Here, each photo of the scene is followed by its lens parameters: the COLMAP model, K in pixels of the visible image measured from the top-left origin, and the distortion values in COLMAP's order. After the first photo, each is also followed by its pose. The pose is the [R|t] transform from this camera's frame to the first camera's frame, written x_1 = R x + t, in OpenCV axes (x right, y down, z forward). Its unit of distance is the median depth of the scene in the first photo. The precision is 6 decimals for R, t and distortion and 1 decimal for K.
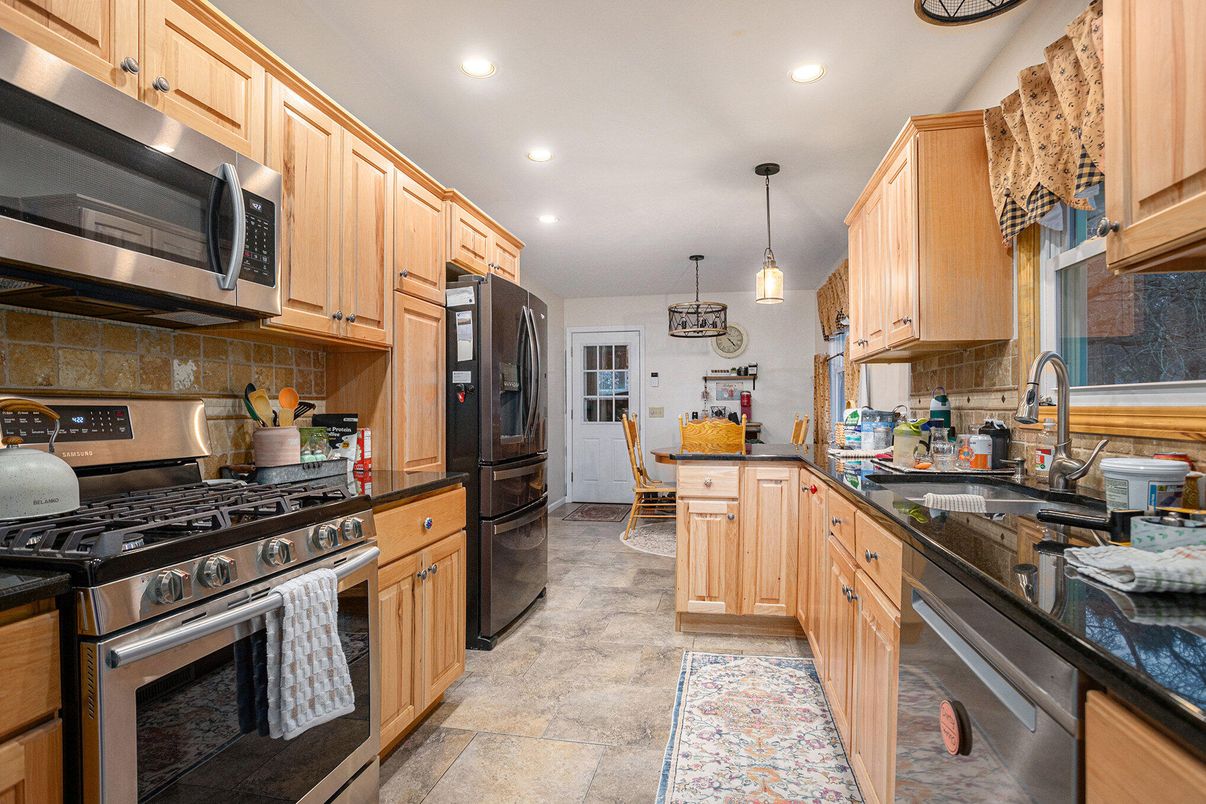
lens RADIAL K [[590.4, 0, 598.5], [0, 590.4, 401.4], [0, 0, 1]] dist [-0.073648, 0.032509]
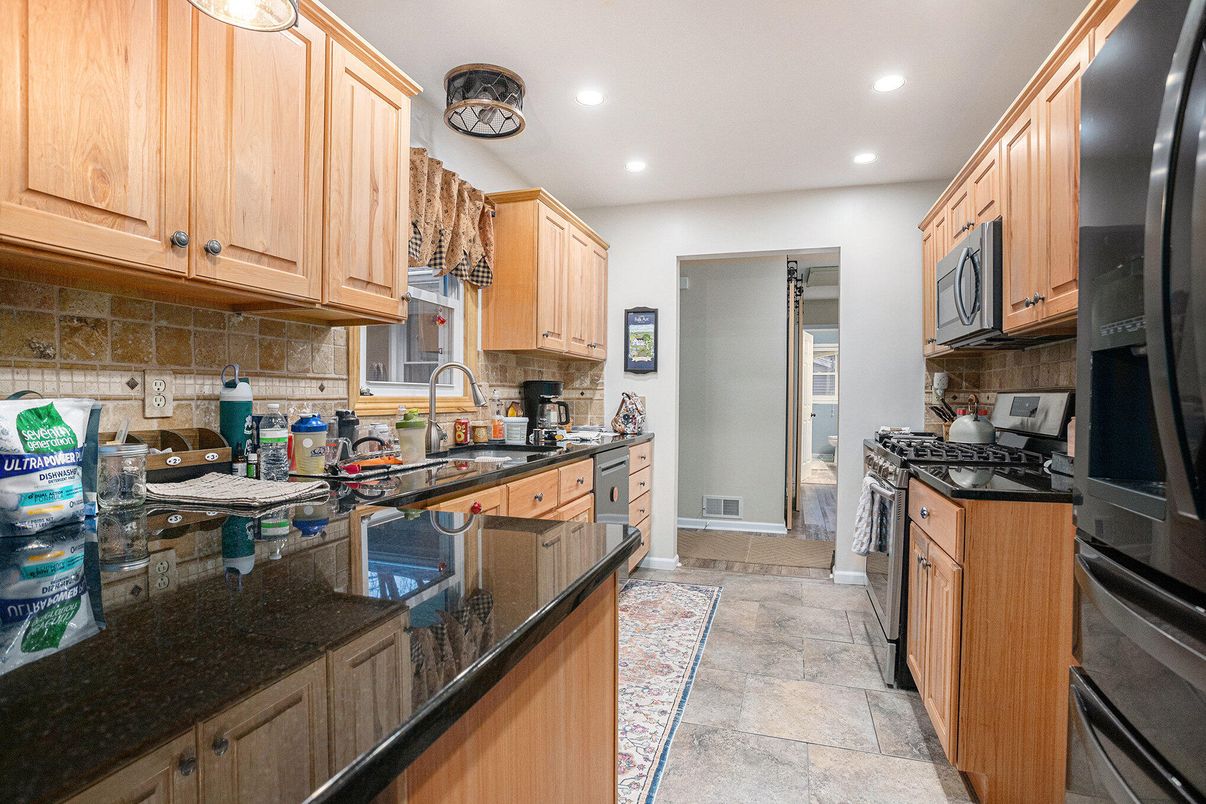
lens RADIAL K [[590.4, 0, 598.5], [0, 590.4, 401.4], [0, 0, 1]] dist [-0.073648, 0.032509]
pose [[-0.995591, -0.011482, 0.093090, 0.162205], [-0.011643, 0.999932, -0.001178, 0.013523], [-0.093070, -0.002257, -0.995657, 1.927717]]
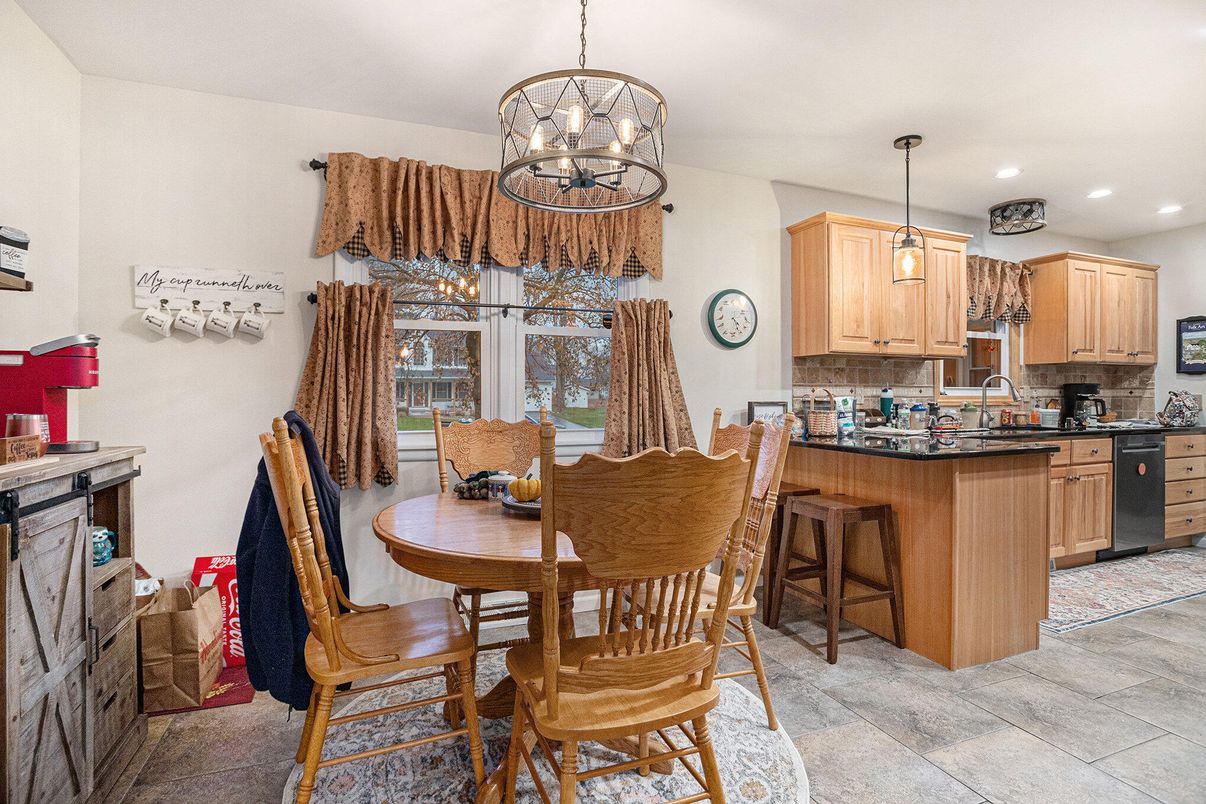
lens RADIAL K [[590.4, 0, 598.5], [0, 590.4, 401.4], [0, 0, 1]] dist [-0.073648, 0.032509]
pose [[-0.545202, -0.015137, 0.838168, -0.326455], [-0.010831, 0.999881, 0.011013, 0.019471], [-0.838235, -0.003074, -0.545301, 2.968086]]
